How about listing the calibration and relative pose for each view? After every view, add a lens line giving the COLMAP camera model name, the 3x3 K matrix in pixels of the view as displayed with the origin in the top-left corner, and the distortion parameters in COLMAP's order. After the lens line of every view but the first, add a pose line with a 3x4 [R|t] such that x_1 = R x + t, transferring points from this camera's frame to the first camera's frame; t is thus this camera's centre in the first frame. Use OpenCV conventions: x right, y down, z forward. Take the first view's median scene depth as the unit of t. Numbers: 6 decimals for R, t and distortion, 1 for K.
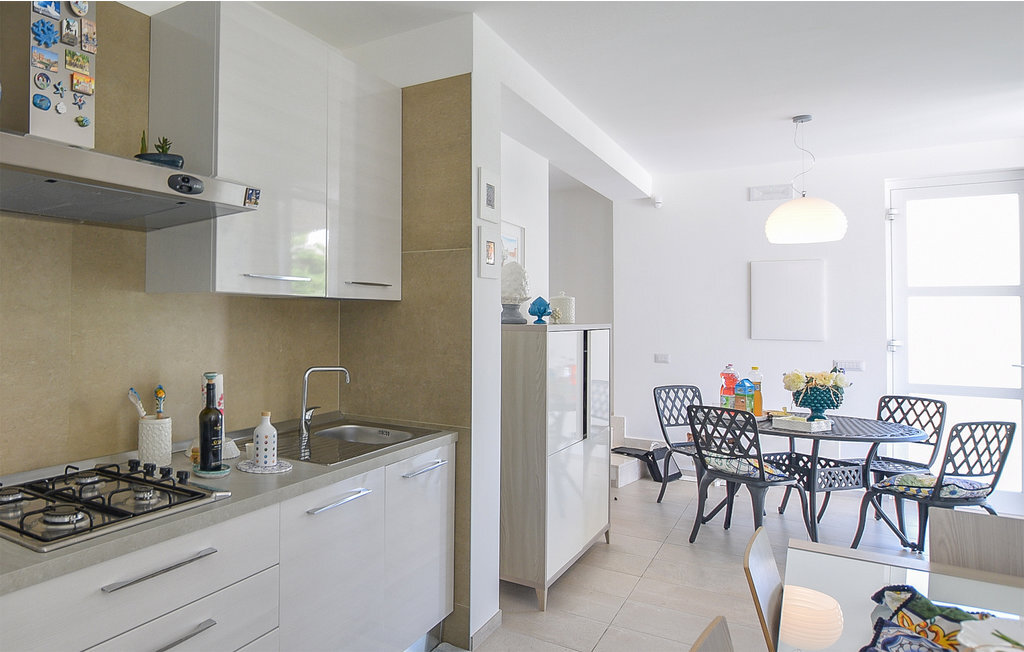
lens RADIAL K [[517.9, 0, 512.0], [0, 517.9, 326.0], [0, 0, 1]] dist [-0.002620, -0.000829]
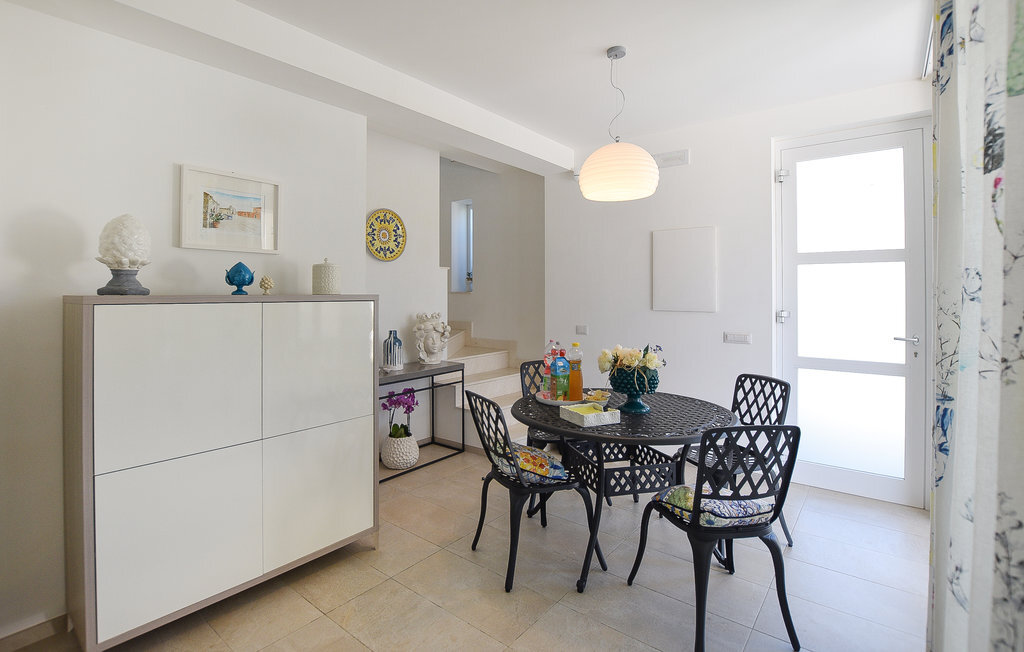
lens RADIAL K [[452.6, 0, 512.7], [0, 452.6, 304.9], [0, 0, 1]] dist [-0.019397, -0.000176]
pose [[0.999175, -0.006543, -0.040091, 0.421112], [0.007050, 0.999897, 0.012521, 0.004389], [0.040005, -0.012794, 0.999118, 0.251288]]
